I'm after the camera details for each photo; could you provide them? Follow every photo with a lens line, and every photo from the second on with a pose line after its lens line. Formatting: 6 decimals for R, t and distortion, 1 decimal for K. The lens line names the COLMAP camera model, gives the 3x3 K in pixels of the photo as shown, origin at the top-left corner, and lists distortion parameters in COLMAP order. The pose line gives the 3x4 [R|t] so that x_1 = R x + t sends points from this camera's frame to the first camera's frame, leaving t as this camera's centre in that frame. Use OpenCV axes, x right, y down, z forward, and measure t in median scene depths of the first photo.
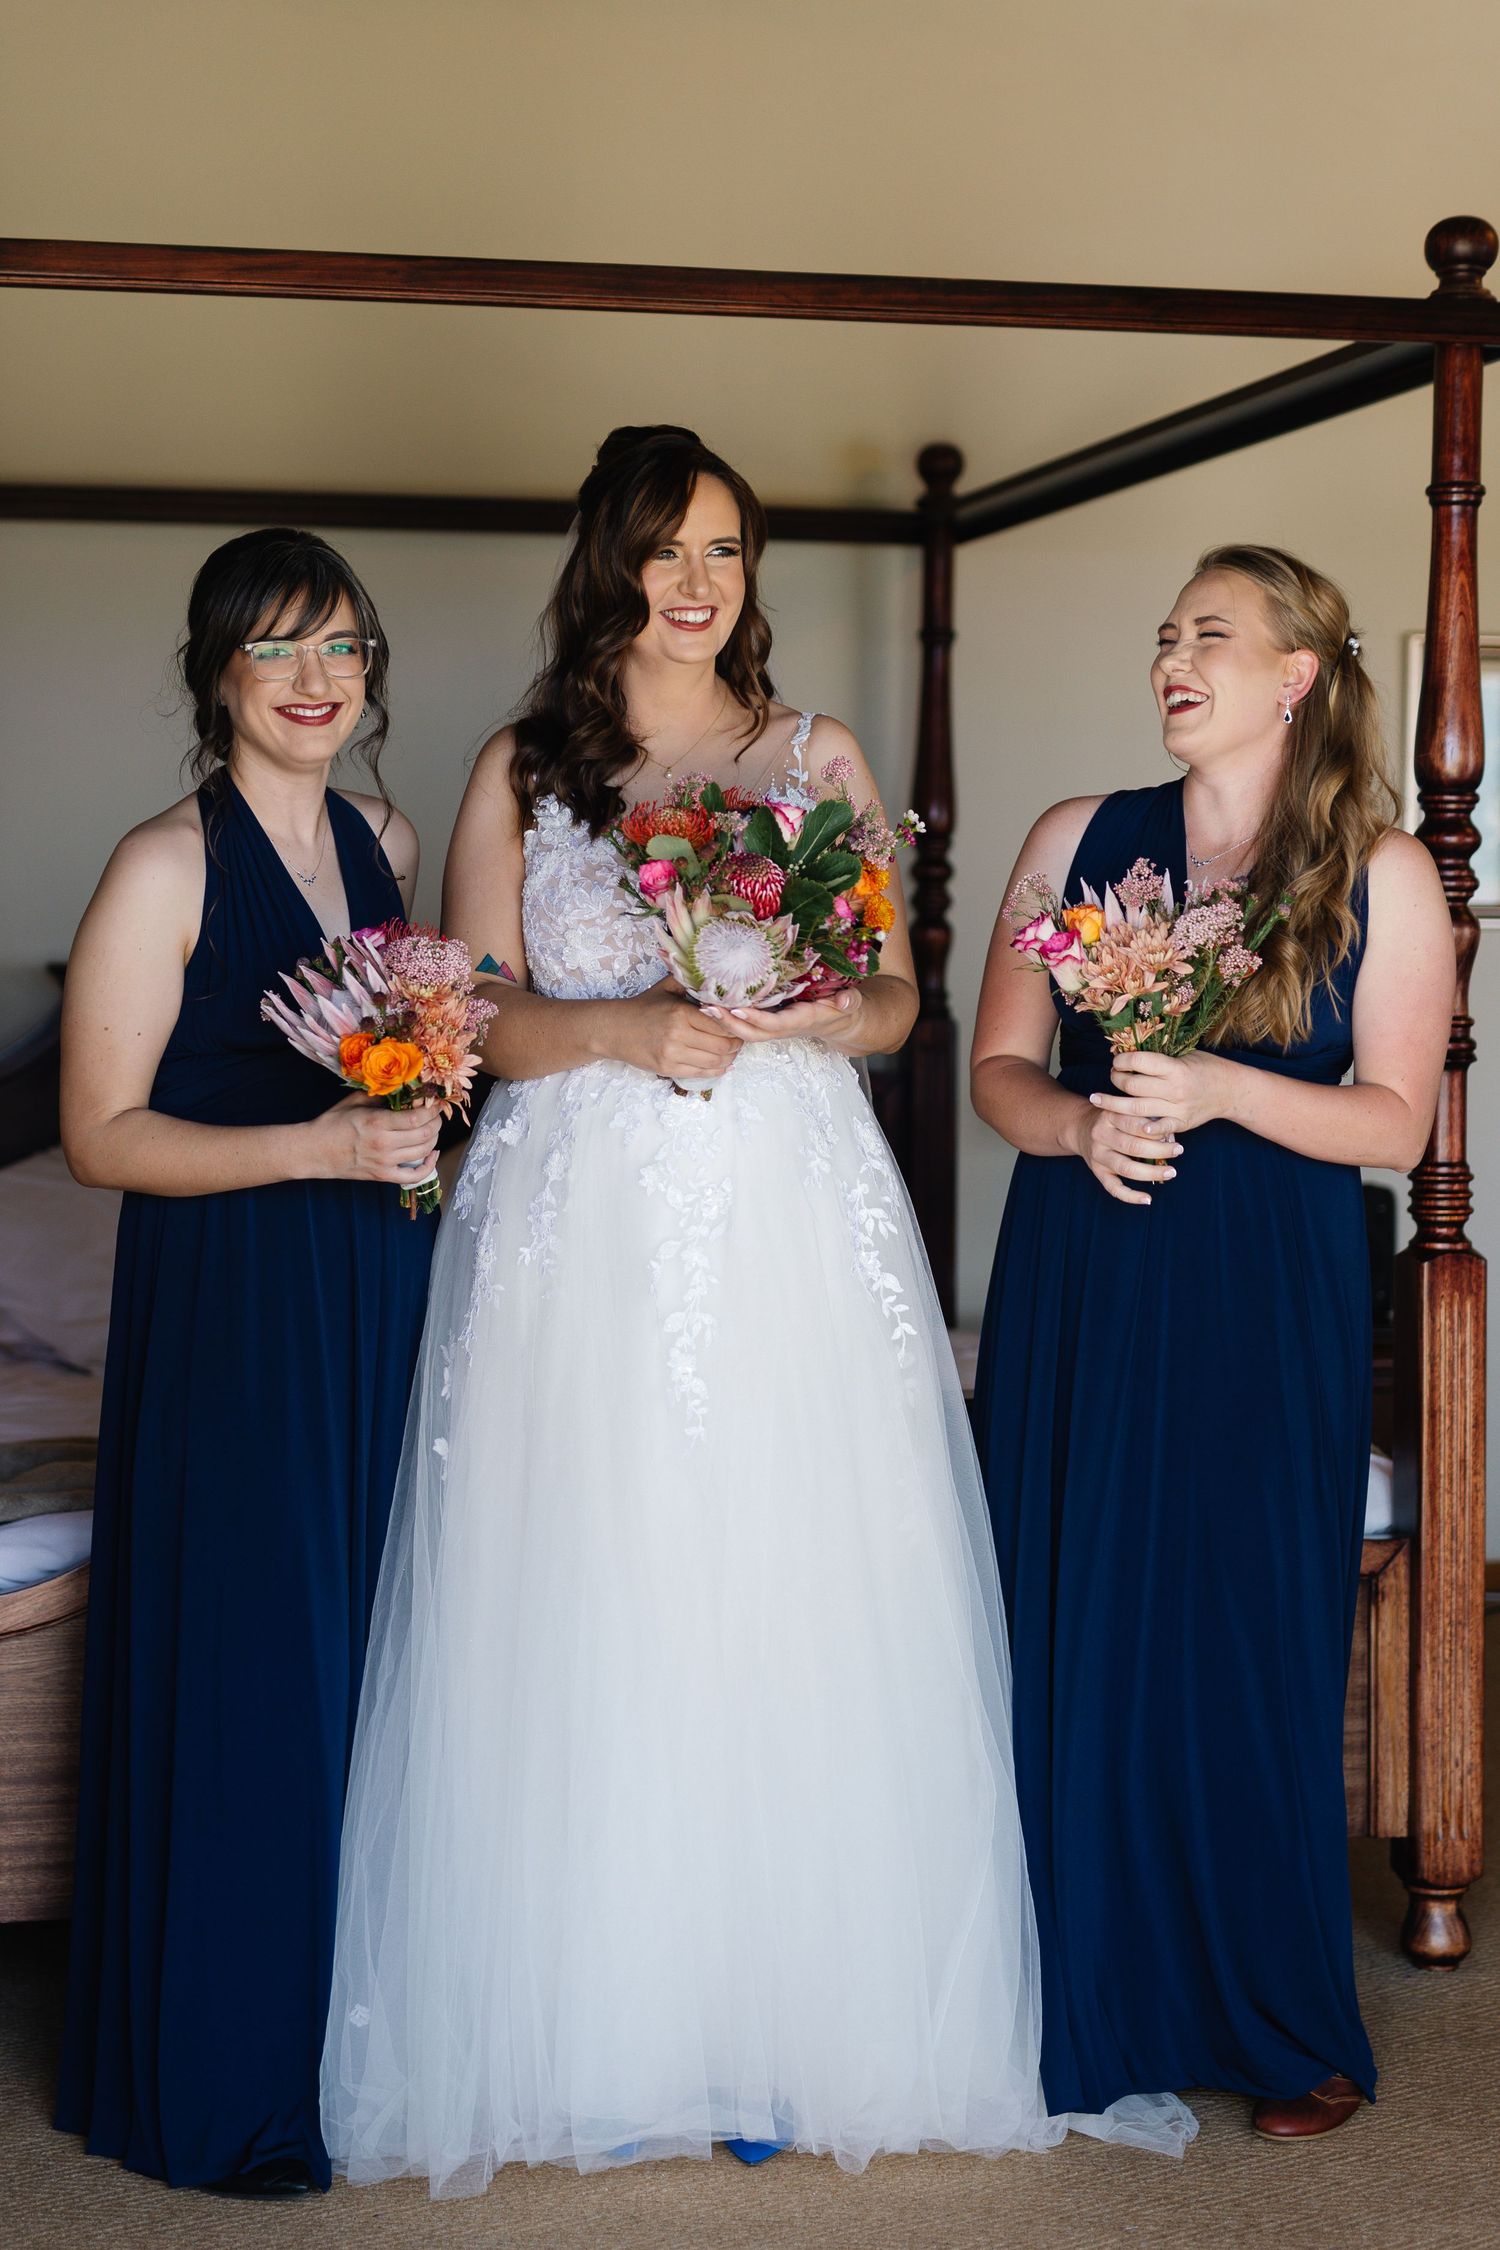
lens RADIAL K [[3748.9, 0, 683.5], [0, 3748.9, 1130.8], [0, 0, 1]] dist [-0.002377, 0.016367]
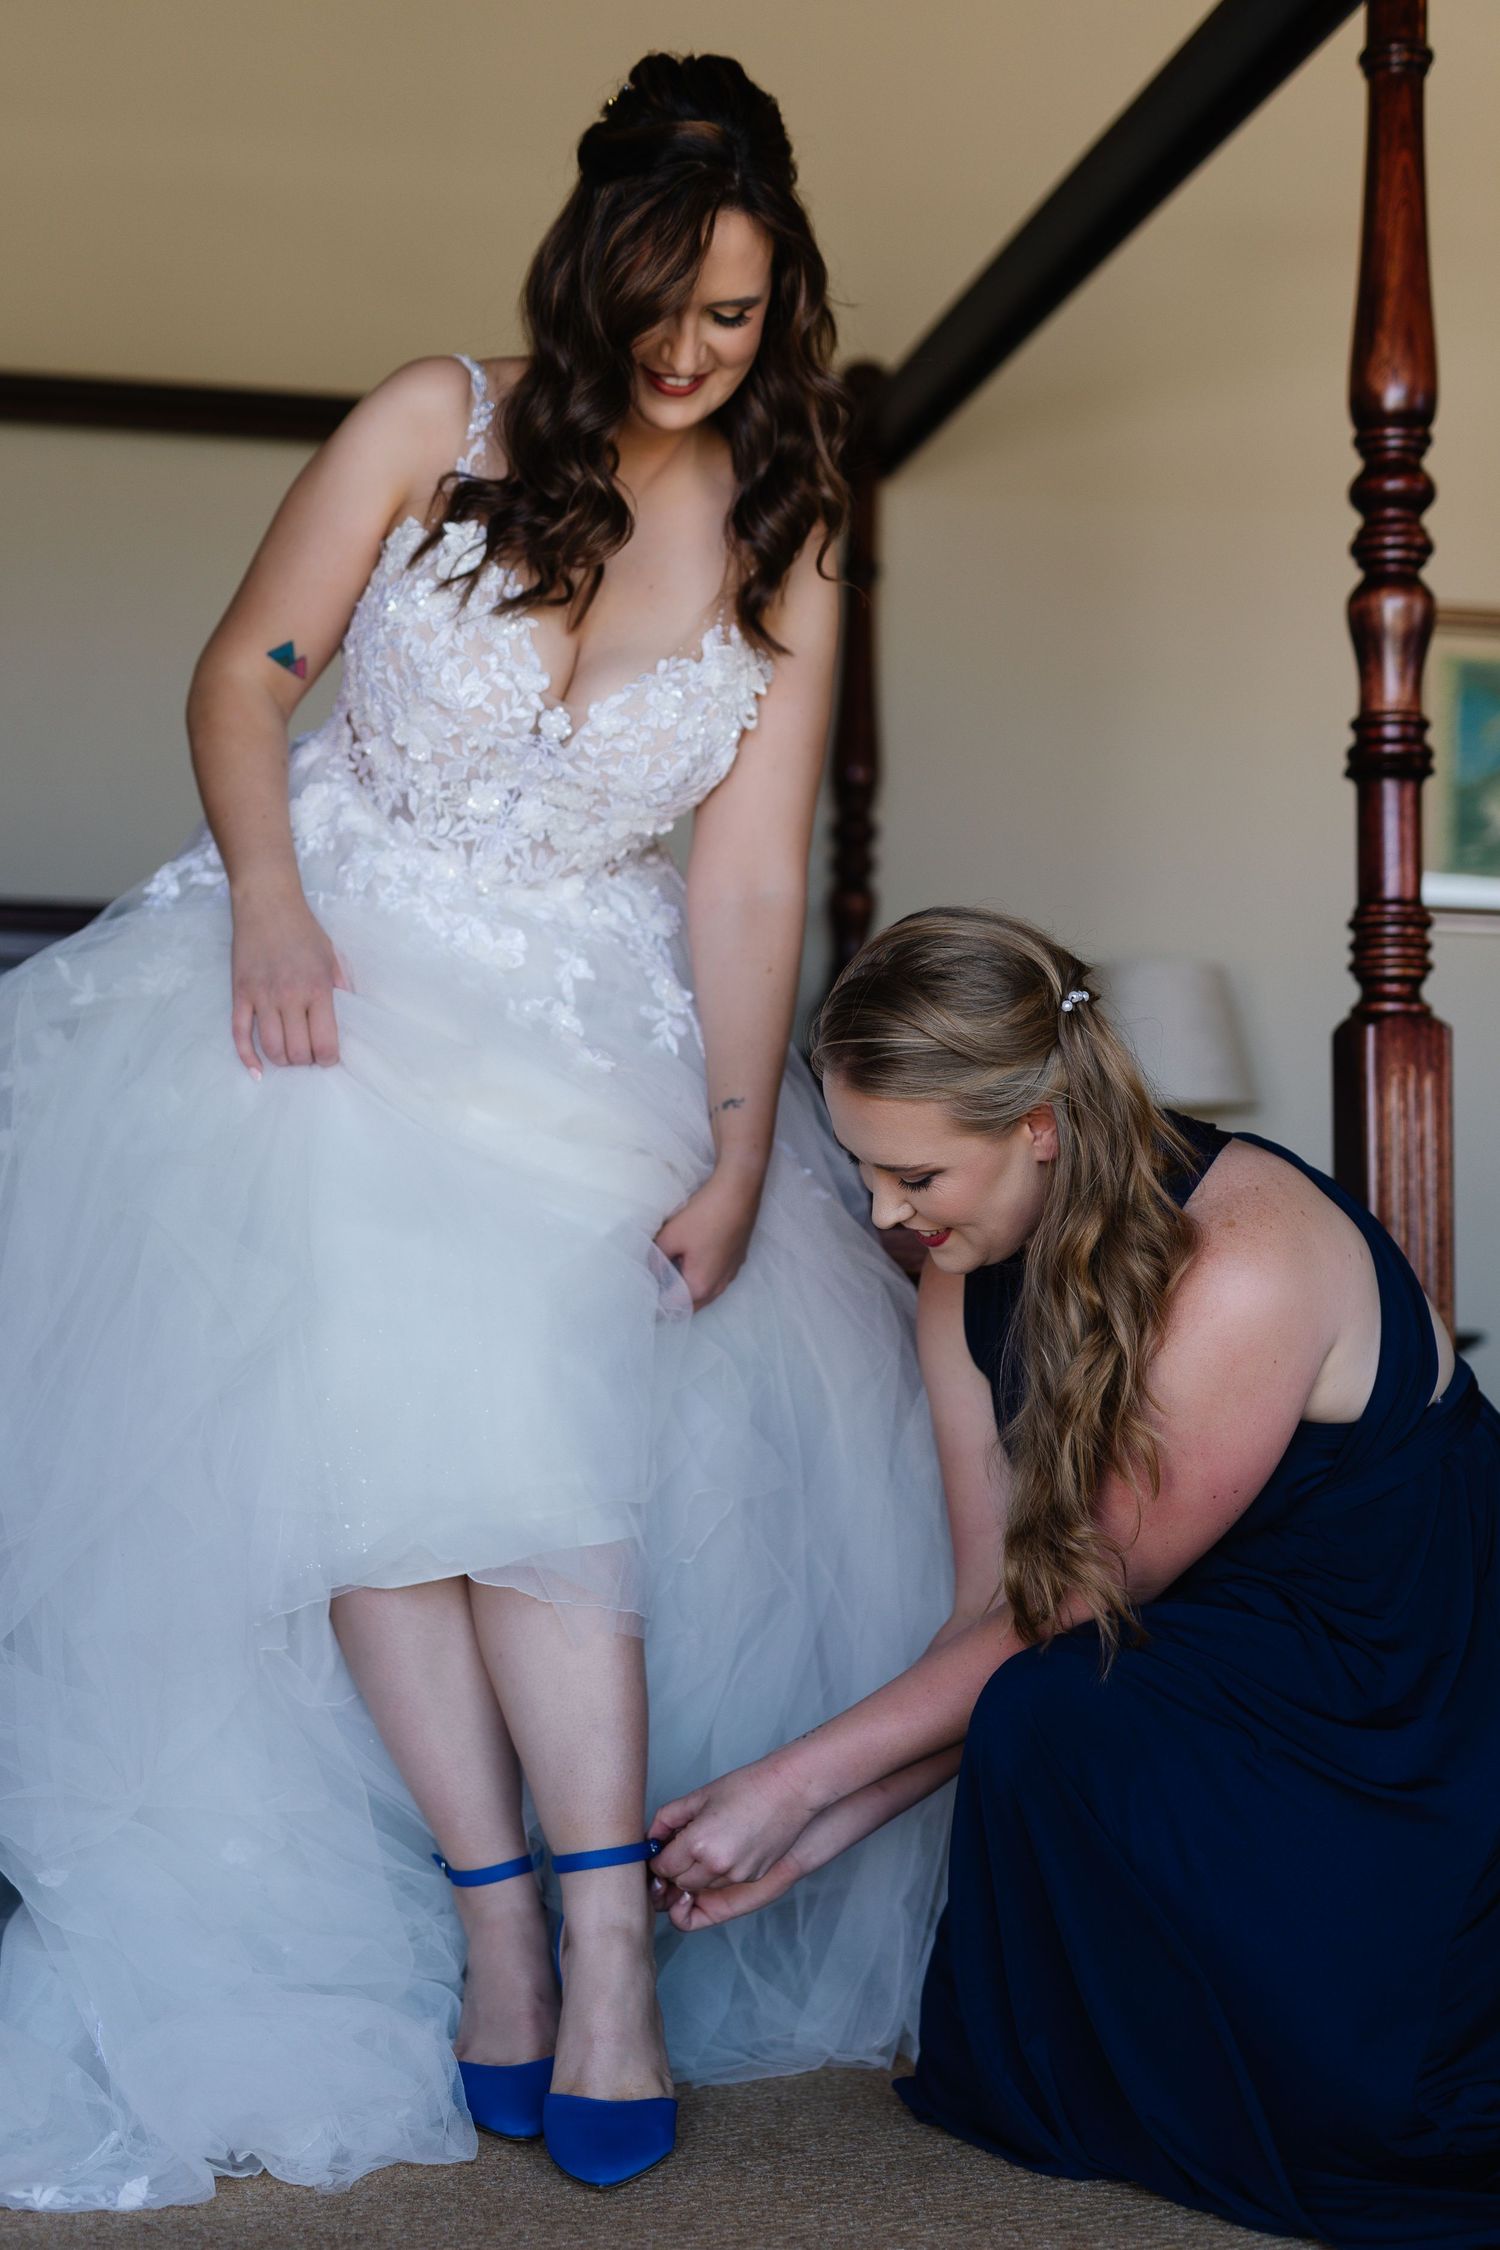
lens RADIAL K [[3276.5, 0, 733.7], [0, 3276.5, 1136.3], [0, 0, 1]] dist [-0.008945, -0.047211]
pose [[0.999625, 0.007634, -0.026313, 0.086202], [-0.010530, 0.993680, -0.111757, 0.133953], [0.025294, 0.111992, 0.993387, 0.337005]]
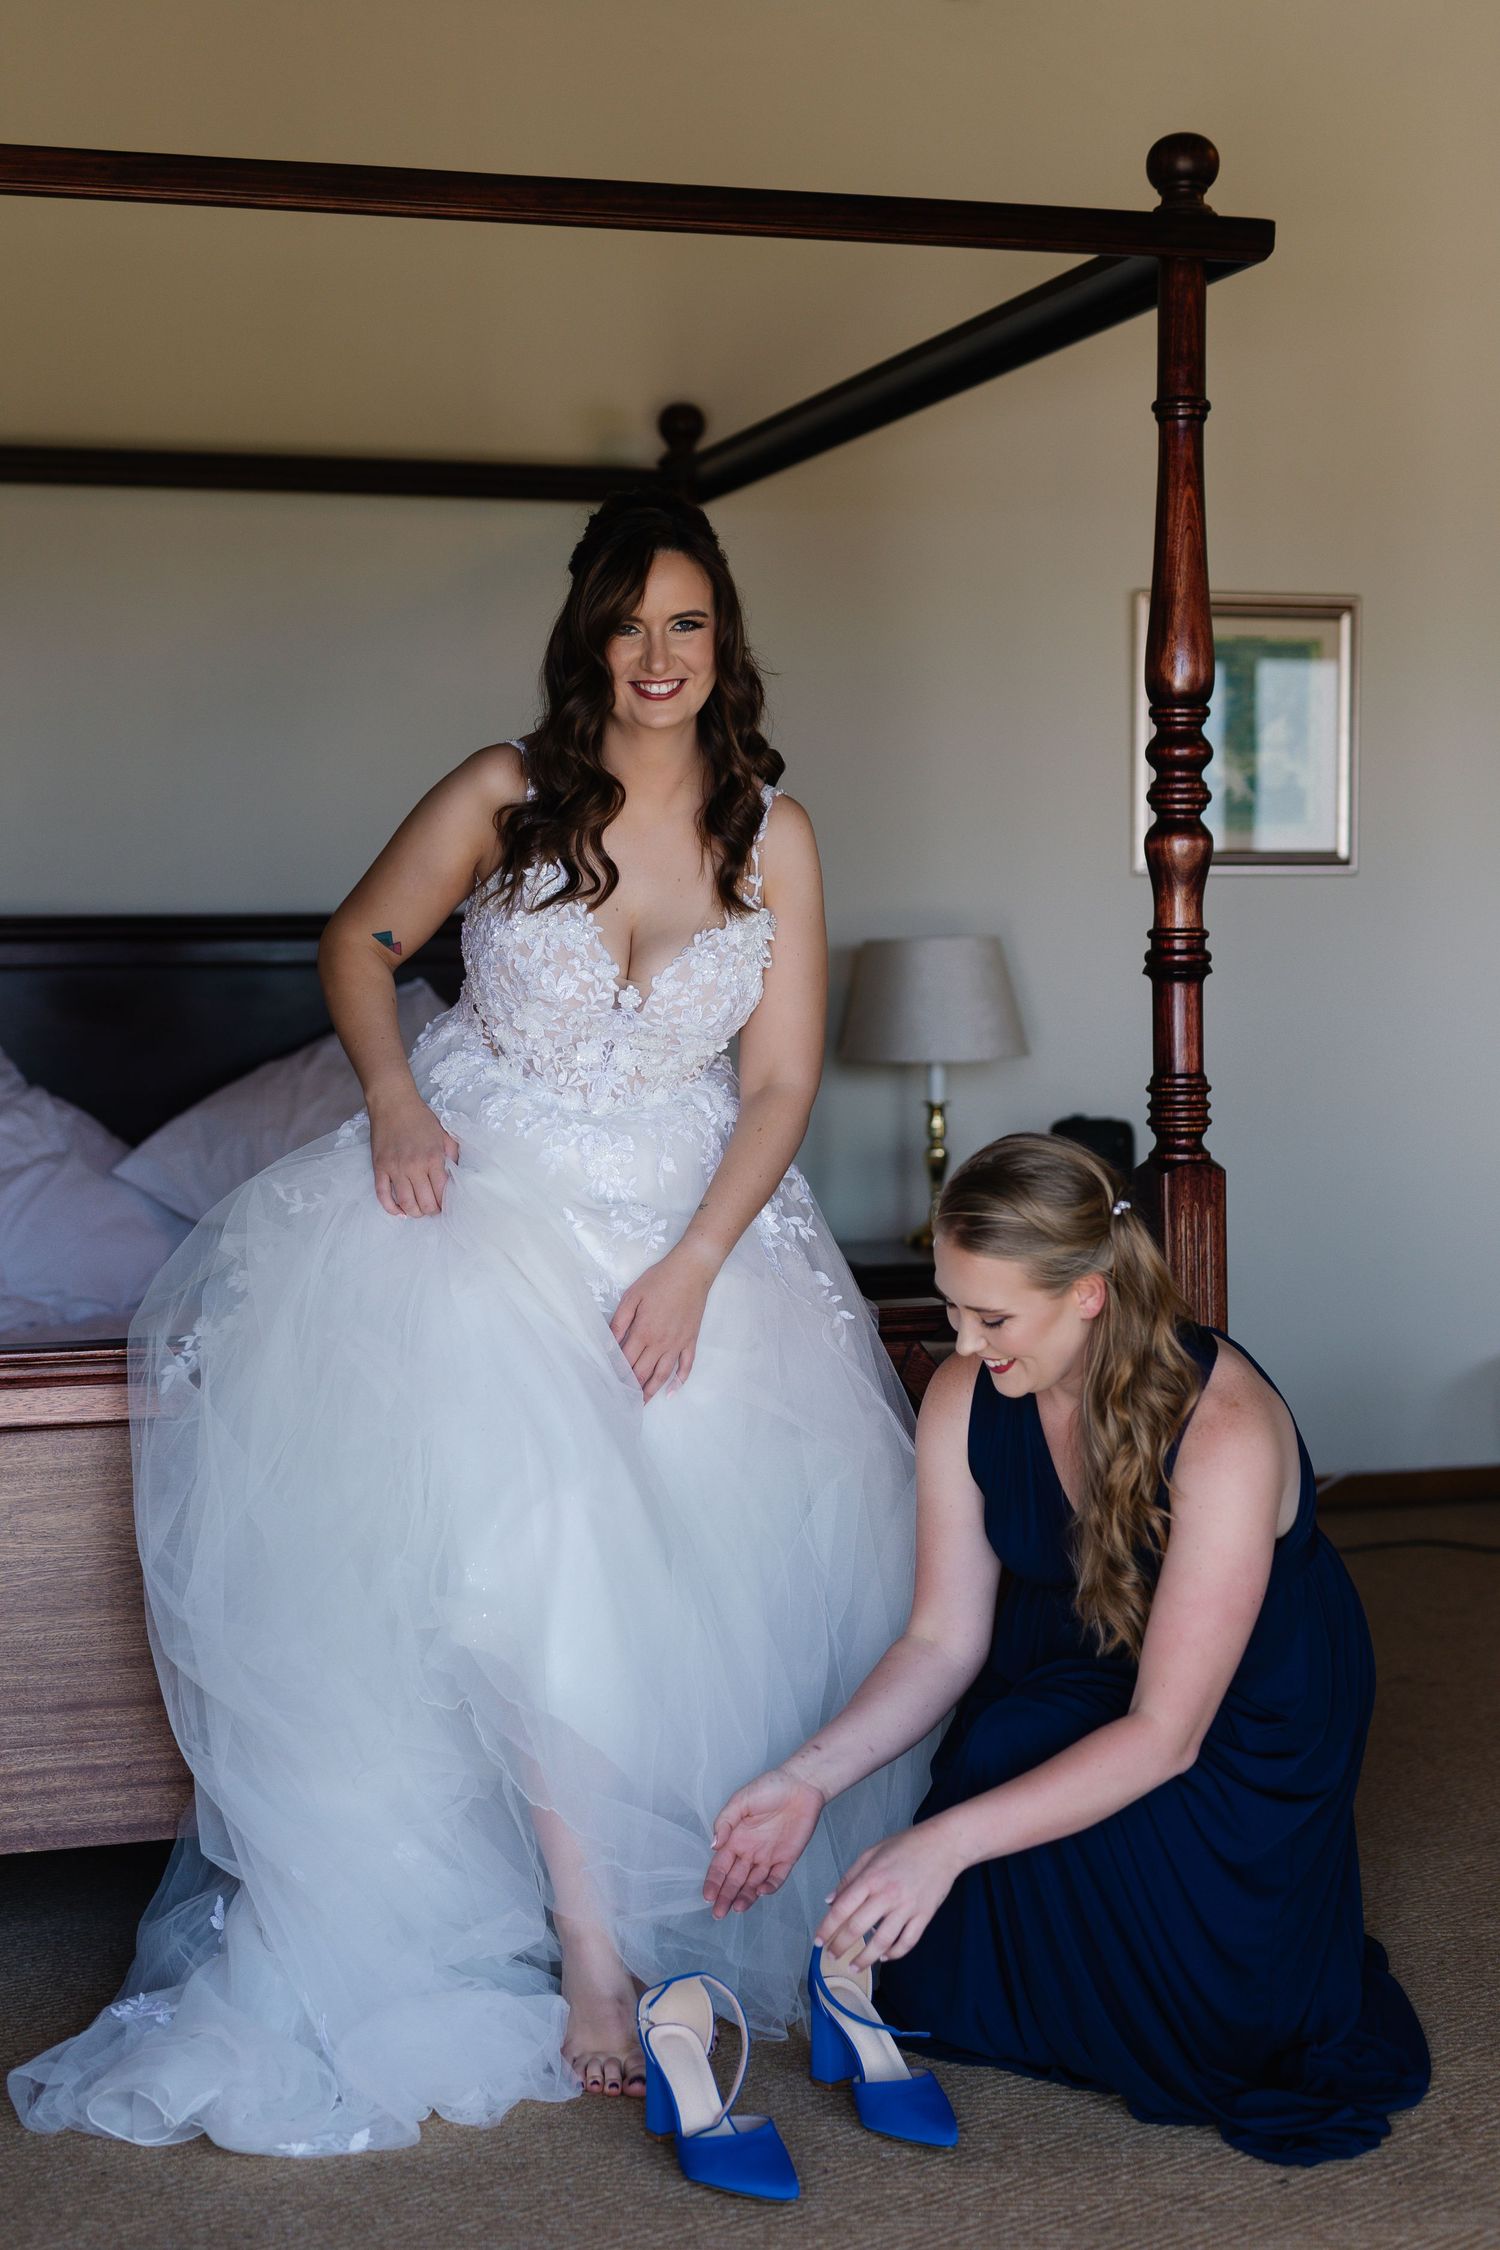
lens RADIAL K [[3430.2, 0, 740.7], [0, 3430.2, 1095.0], [0, 0, 1]] dist [0.005749, 0.003263]
pose [[0.996991, -0.016266, 0.075787, 0.015173], [0.016934, 0.999823, -0.008179, 0.019773], [-0.075640, 0.009438, 0.997090, 0.091915]]
